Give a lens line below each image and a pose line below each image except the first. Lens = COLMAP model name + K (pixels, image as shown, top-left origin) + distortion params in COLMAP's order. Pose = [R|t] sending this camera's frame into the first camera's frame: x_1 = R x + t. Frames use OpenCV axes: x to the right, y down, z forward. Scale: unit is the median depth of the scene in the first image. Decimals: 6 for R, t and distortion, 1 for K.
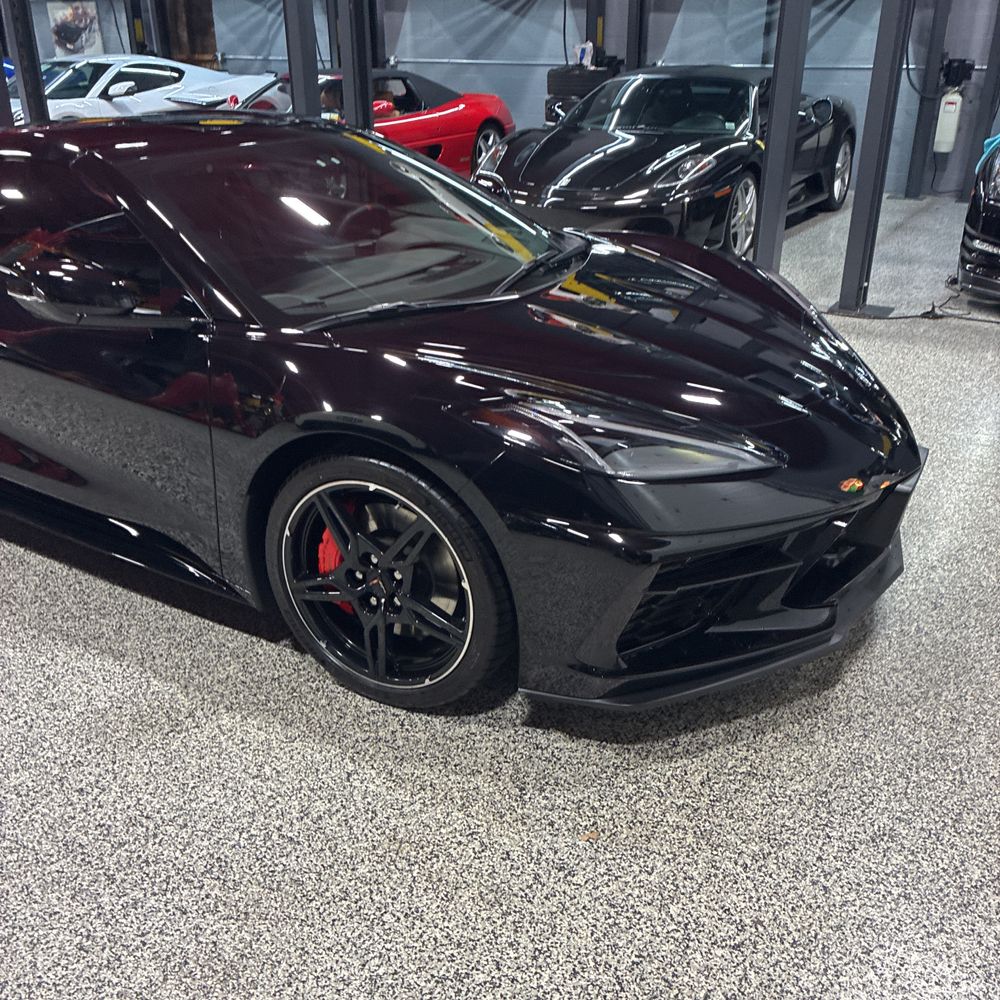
lens RADIAL K [[997.7, 0, 523.0], [0, 997.7, 514.3], [0, 0, 1]] dist [0.012791, 0.015573]
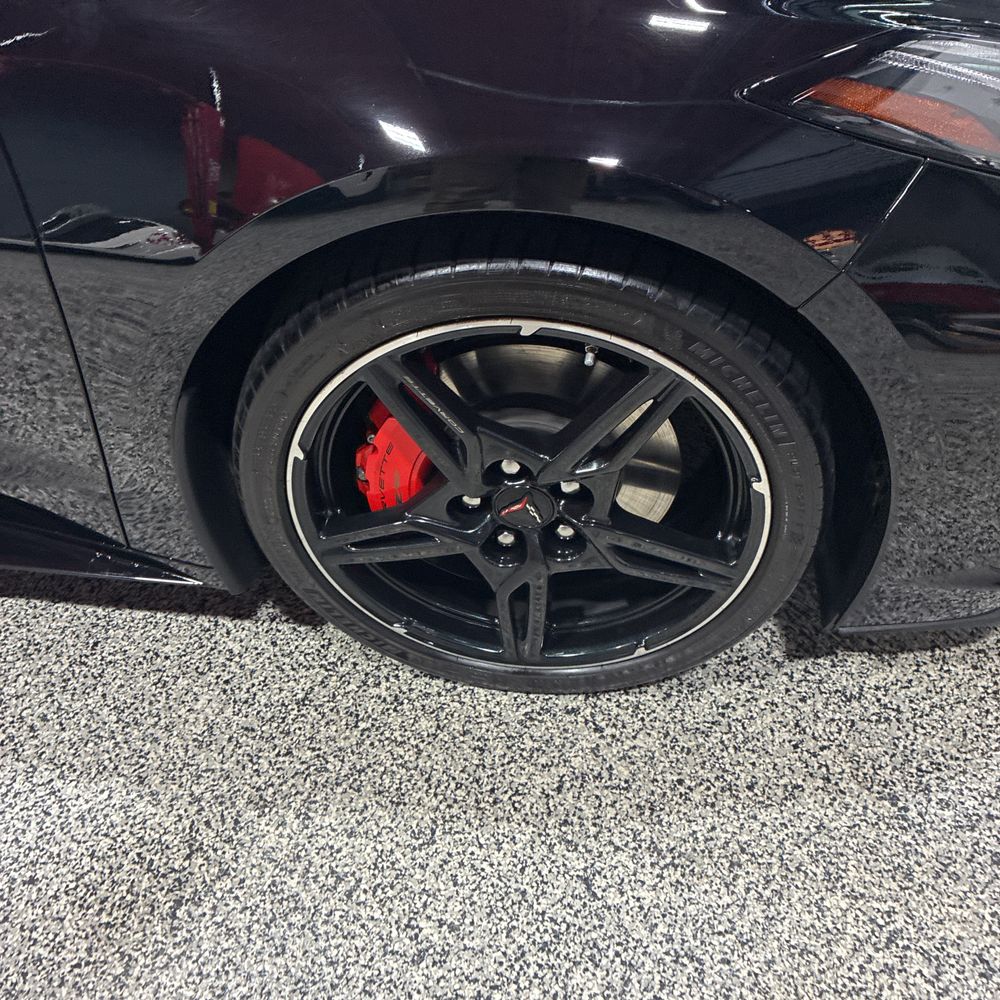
lens RADIAL K [[997.7, 0, 523.0], [0, 997.7, 514.3], [0, 0, 1]] dist [0.012791, 0.015573]
pose [[0.930076, -0.284424, 0.232511, -0.254197], [0.190794, 0.914842, 0.355895, -0.097894], [-0.313935, -0.286648, 0.905140, 0.559182]]
